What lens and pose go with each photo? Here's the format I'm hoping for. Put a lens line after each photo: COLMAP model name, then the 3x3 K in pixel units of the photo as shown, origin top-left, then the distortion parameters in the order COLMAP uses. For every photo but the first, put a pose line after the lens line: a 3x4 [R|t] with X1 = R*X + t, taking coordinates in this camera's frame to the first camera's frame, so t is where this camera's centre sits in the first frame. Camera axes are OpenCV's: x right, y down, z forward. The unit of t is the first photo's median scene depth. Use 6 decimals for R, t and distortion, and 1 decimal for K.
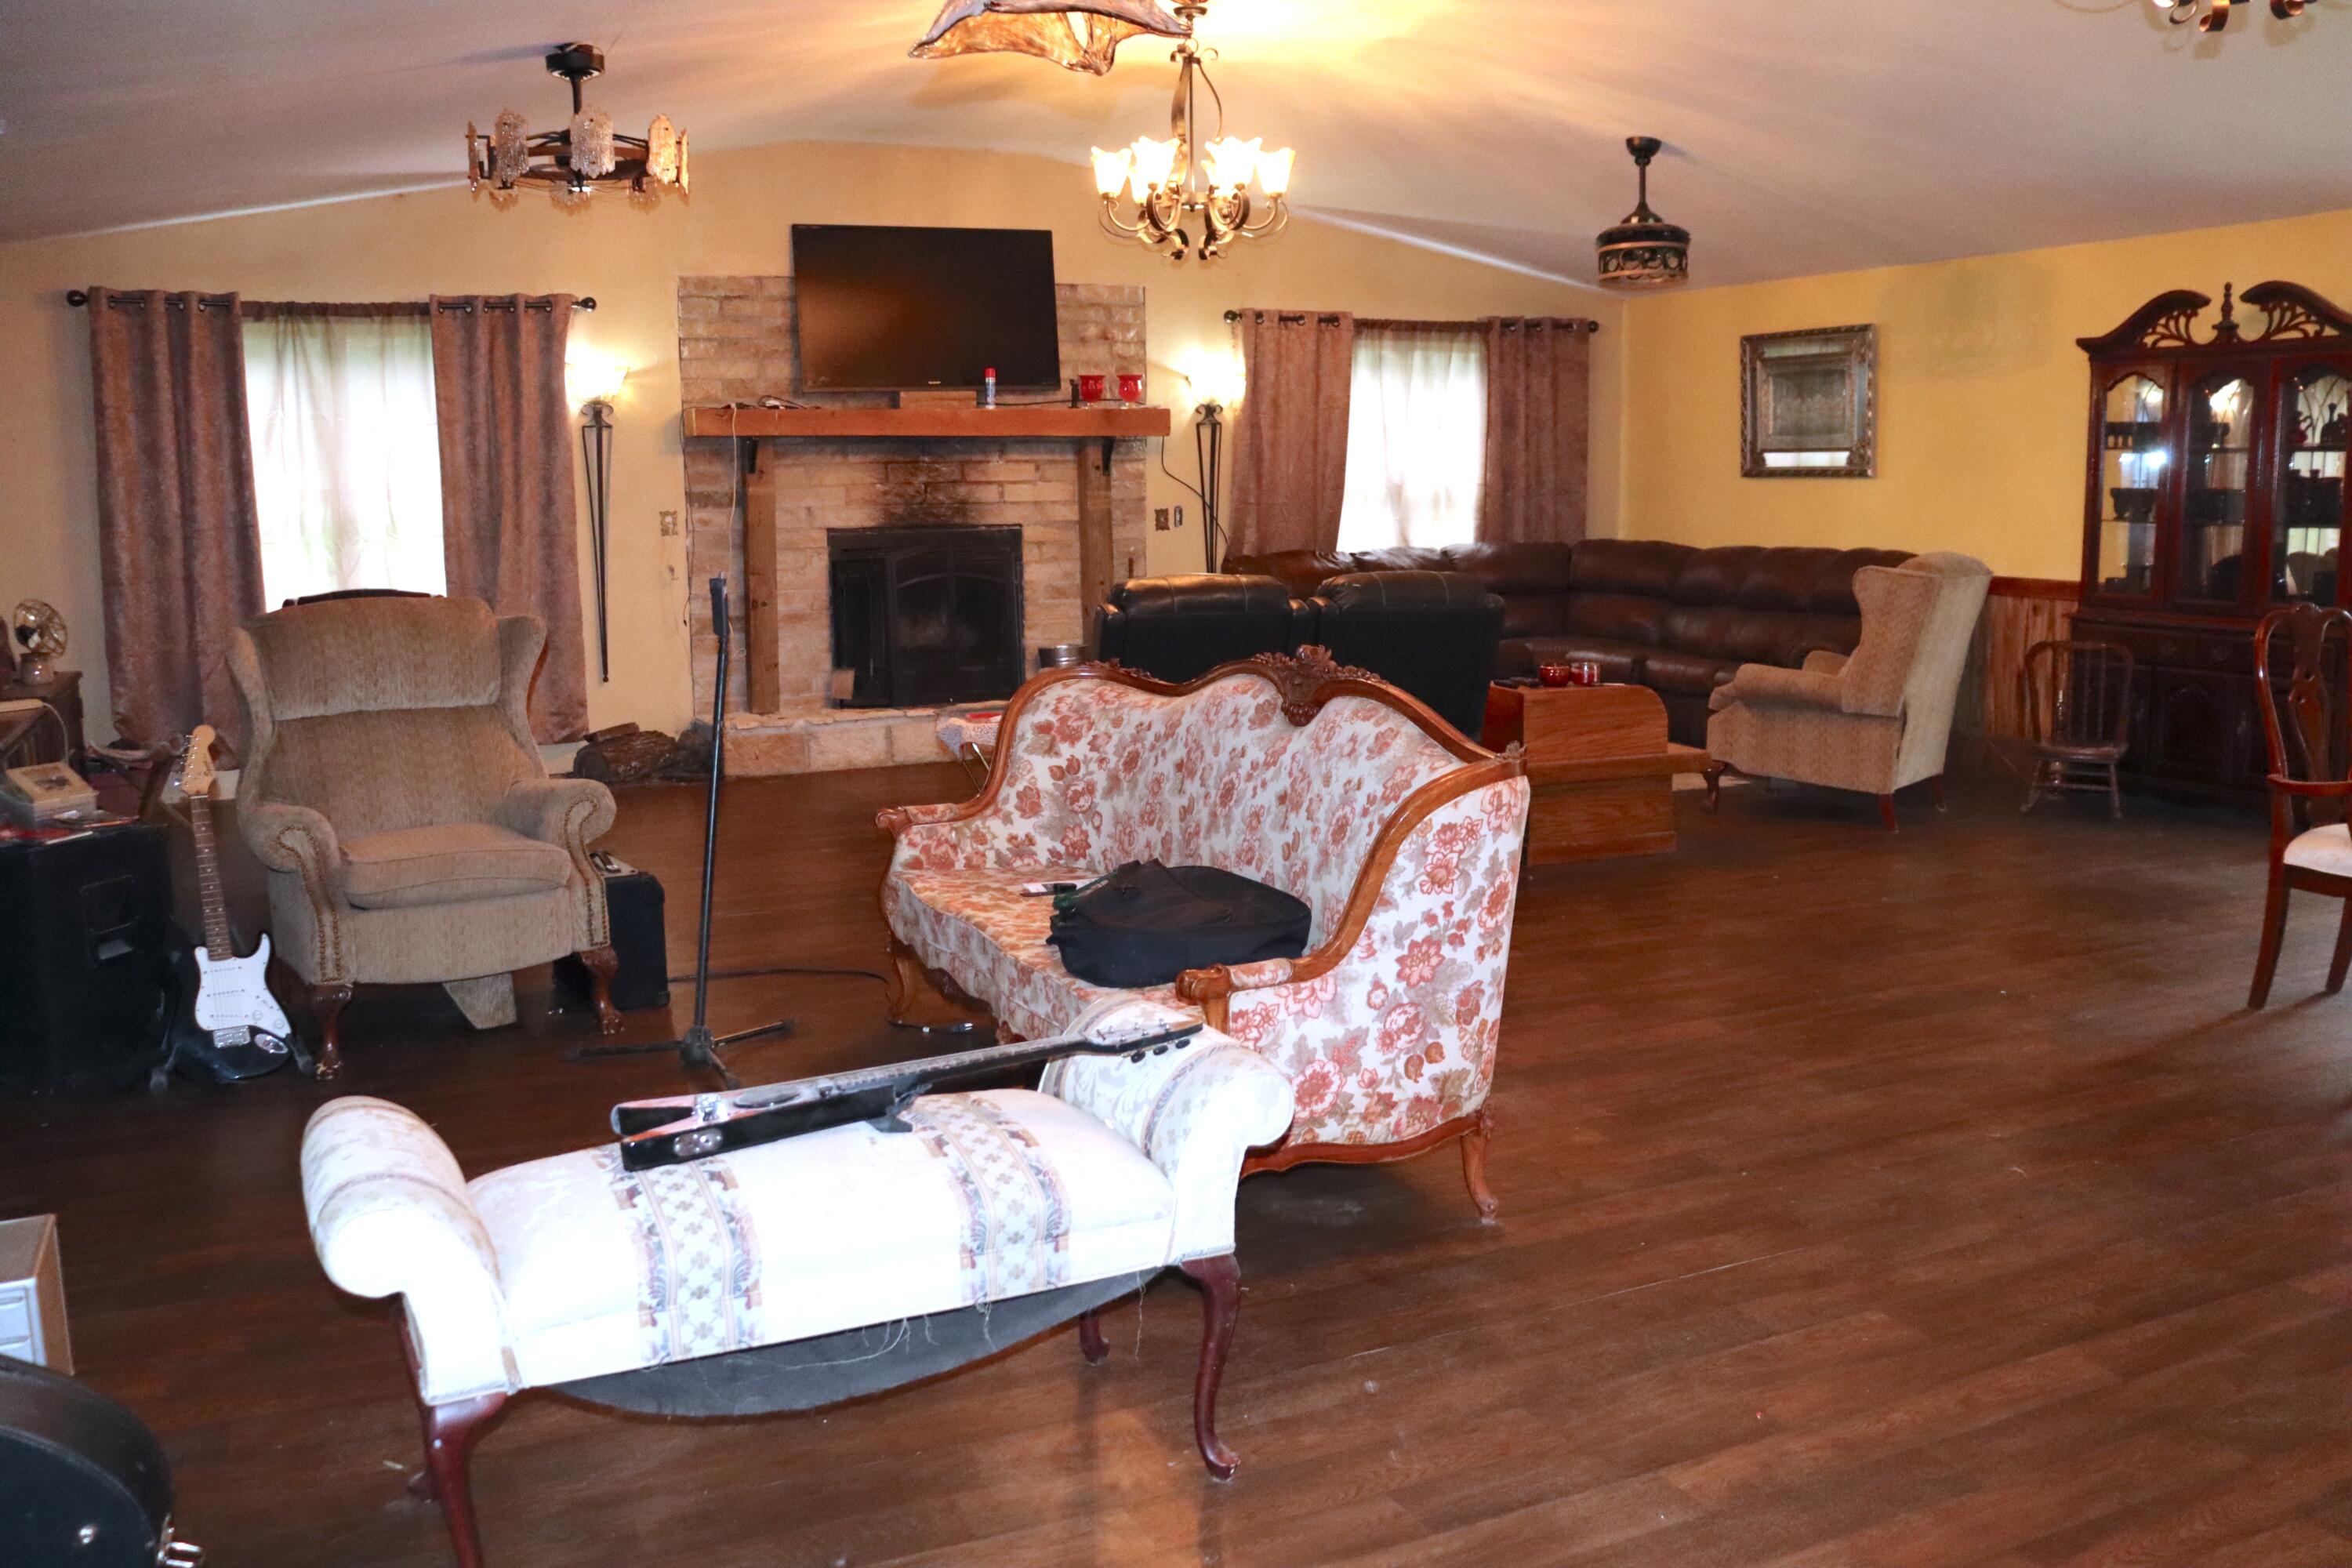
lens RADIAL K [[1985.7, 0, 1160.2], [0, 1985.7, 784.7], [0, 0, 1]] dist [-0.149850, 0.113290]
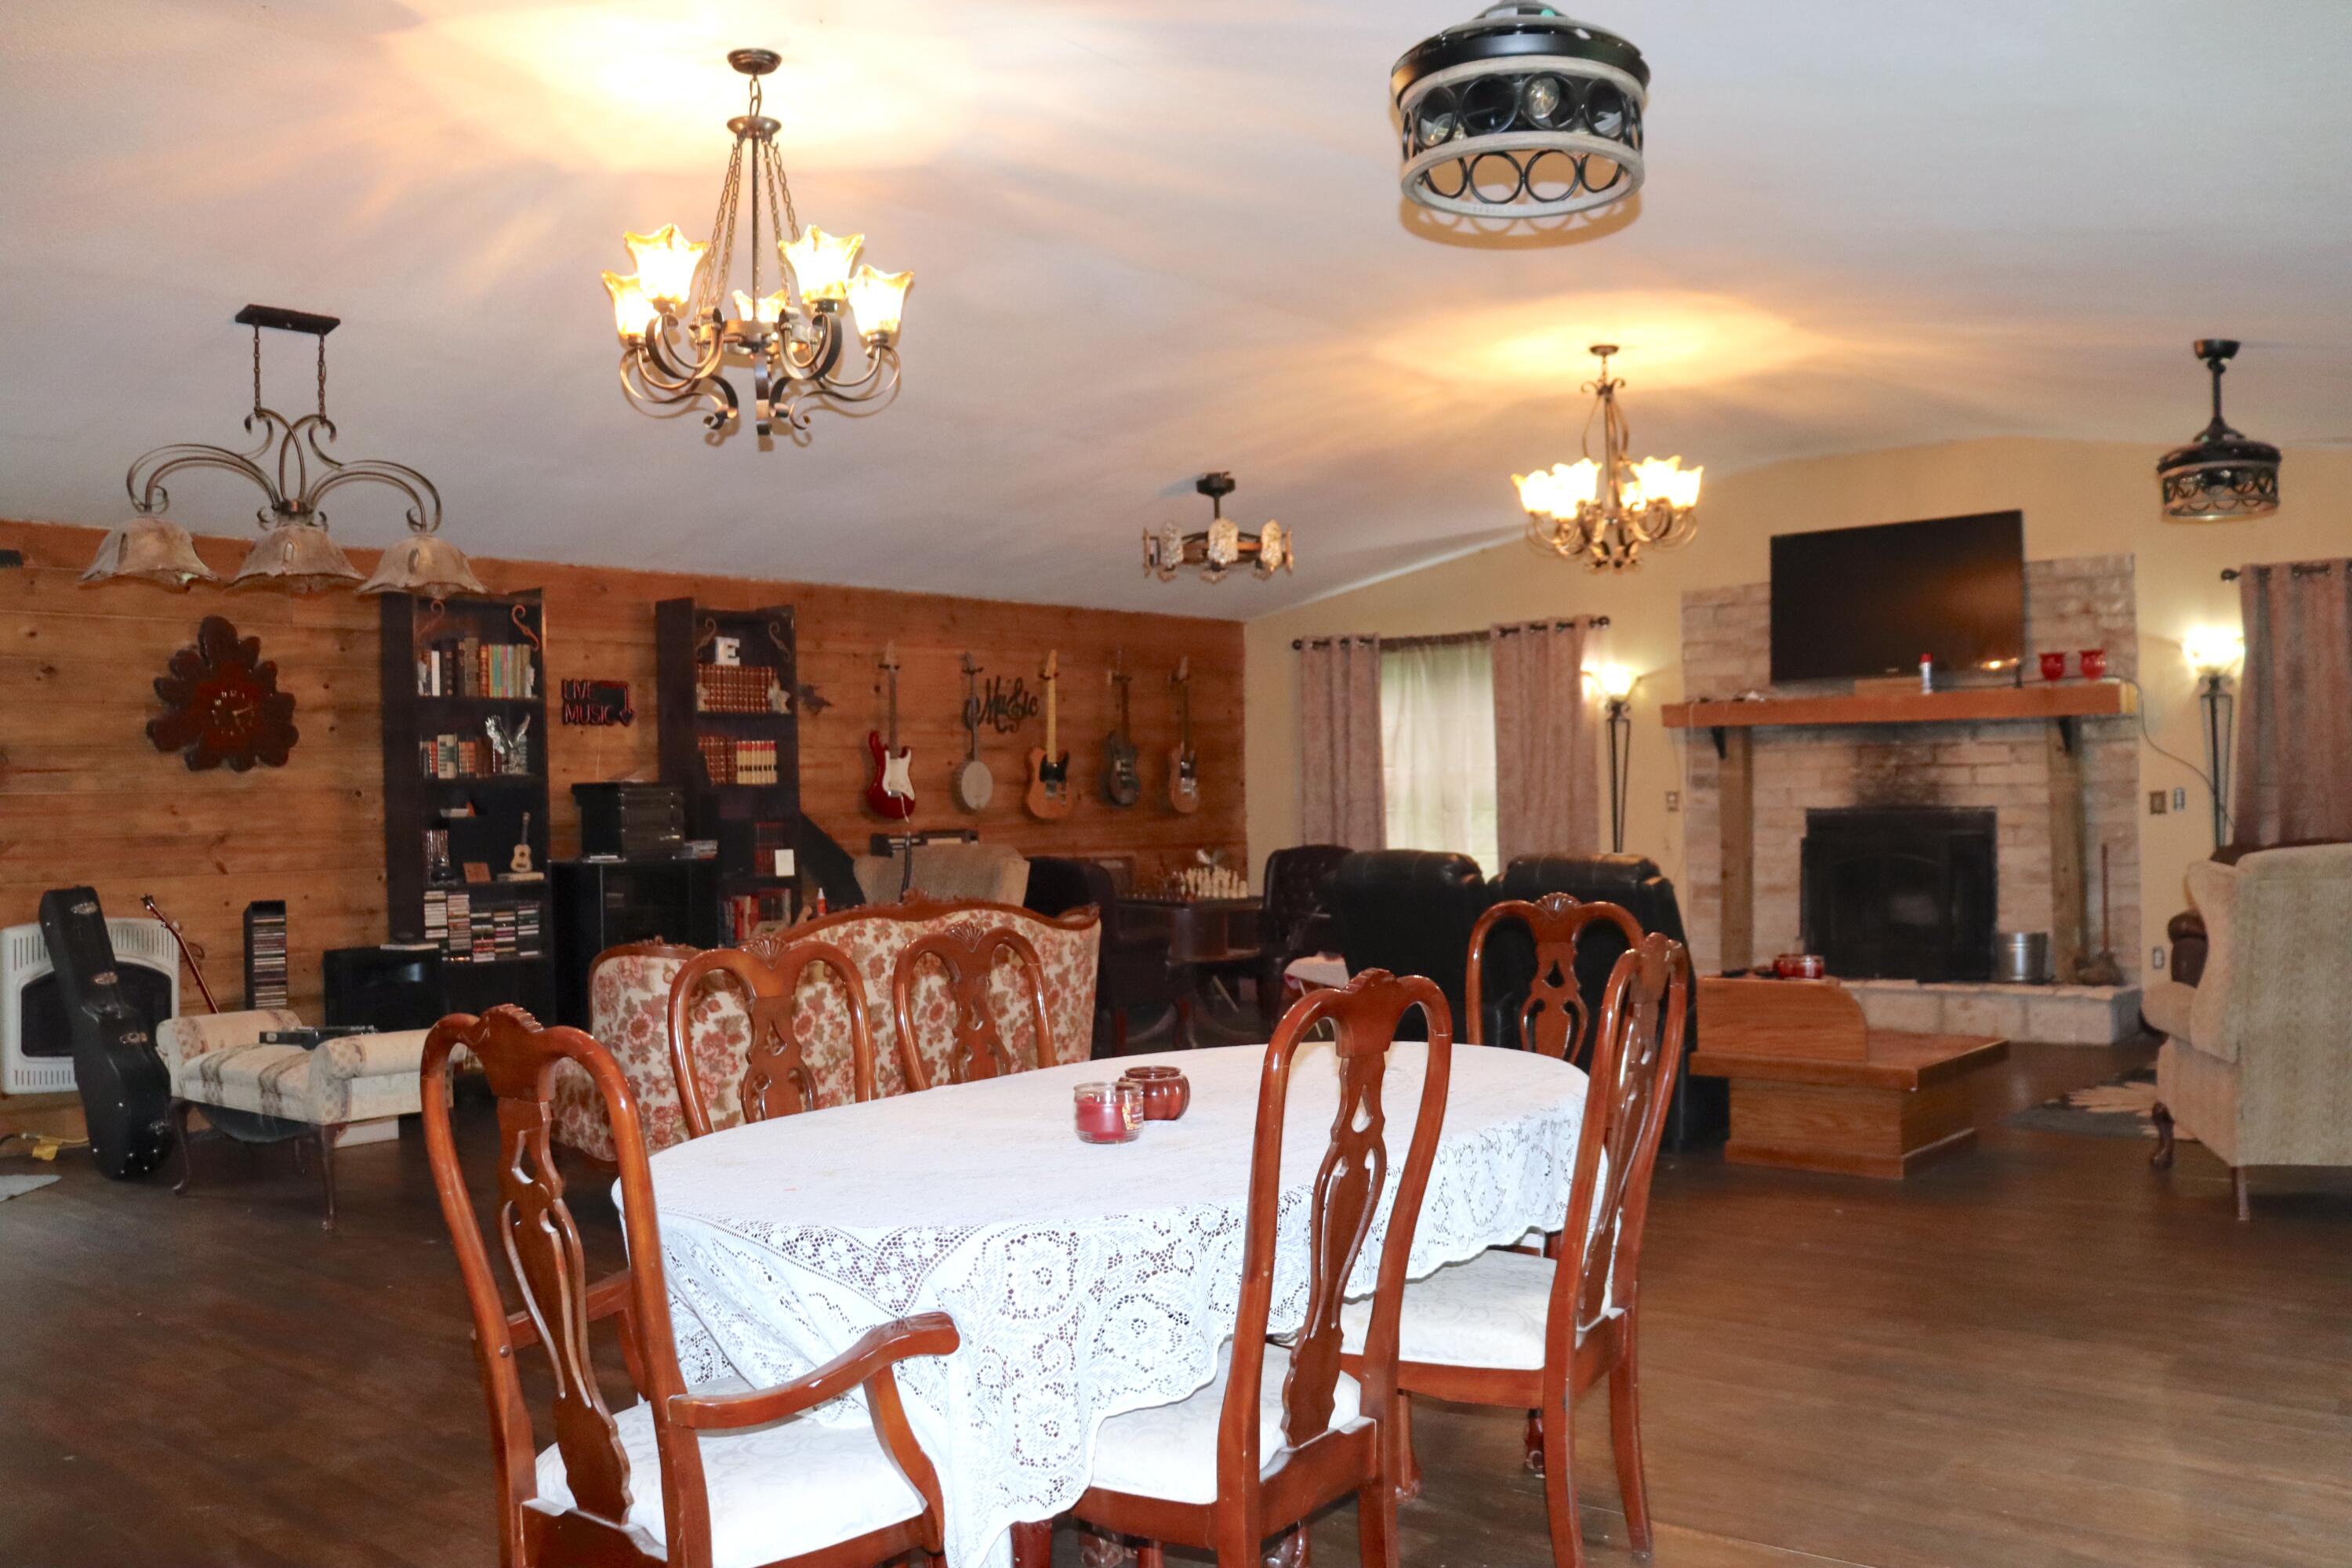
lens RADIAL K [[1985.7, 0, 1171.6], [0, 1985.7, 823.9], [0, 0, 1]] dist [-0.149850, 0.113290]
pose [[0.429712, 0.015291, -0.902837, 0.648424], [-0.120261, 0.991918, -0.040440, -0.035573], [0.894922, 0.125953, 0.428078, 0.226162]]
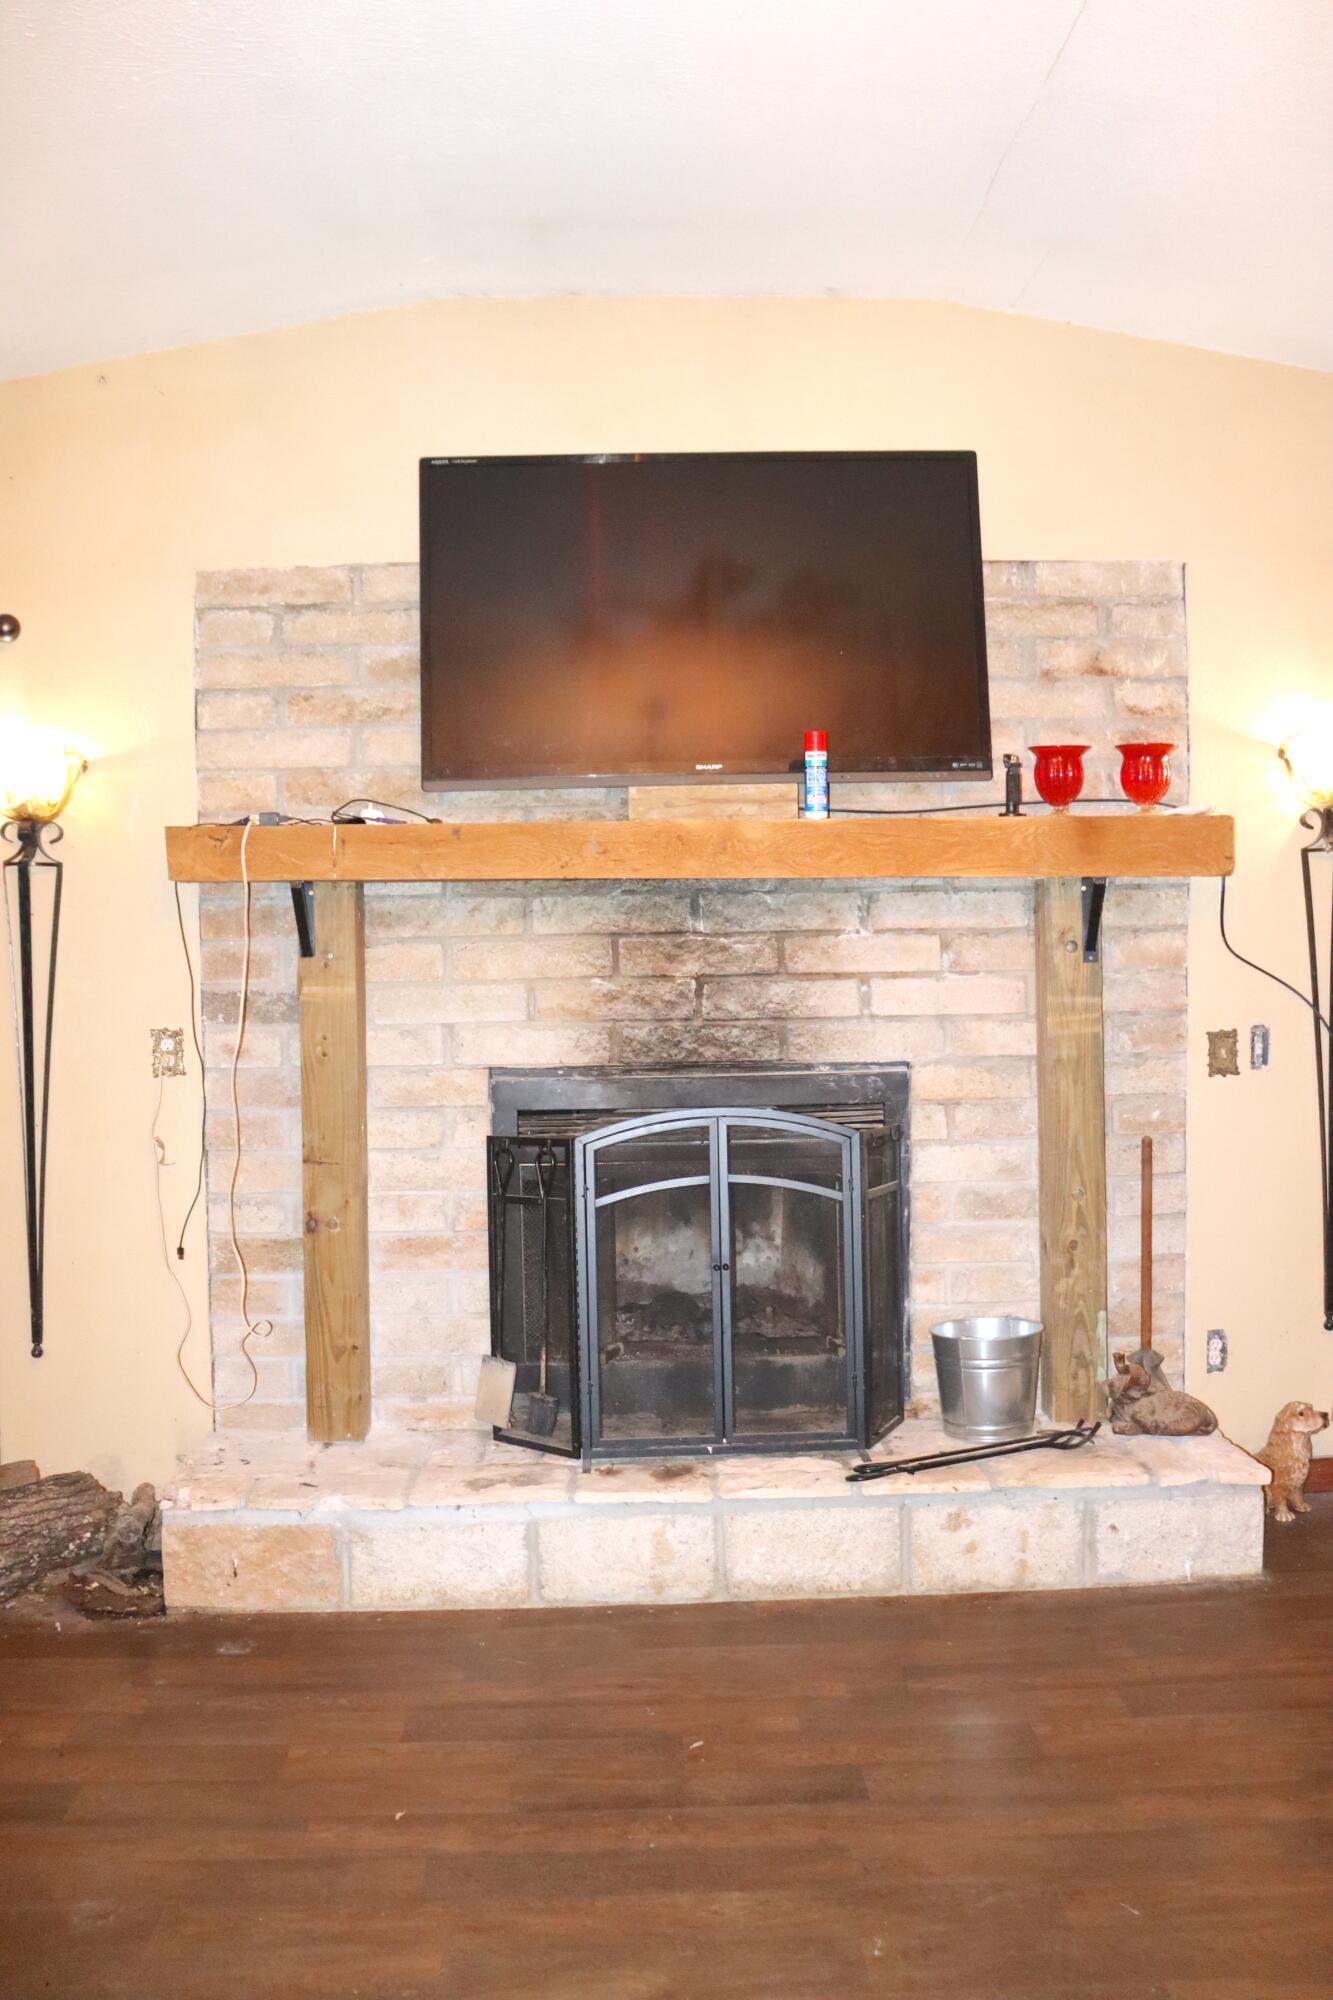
lens RADIAL K [[1688.5, 0, 674.6], [0, 1688.5, 983.8], [0, 0, 1]] dist [-0.149850, 0.113290]
pose [[0.922694, 0.010403, -0.385392, 0.034678], [-0.056149, 0.992603, -0.107637, -0.107141], [0.381421, 0.120955, 0.916454, 0.626379]]
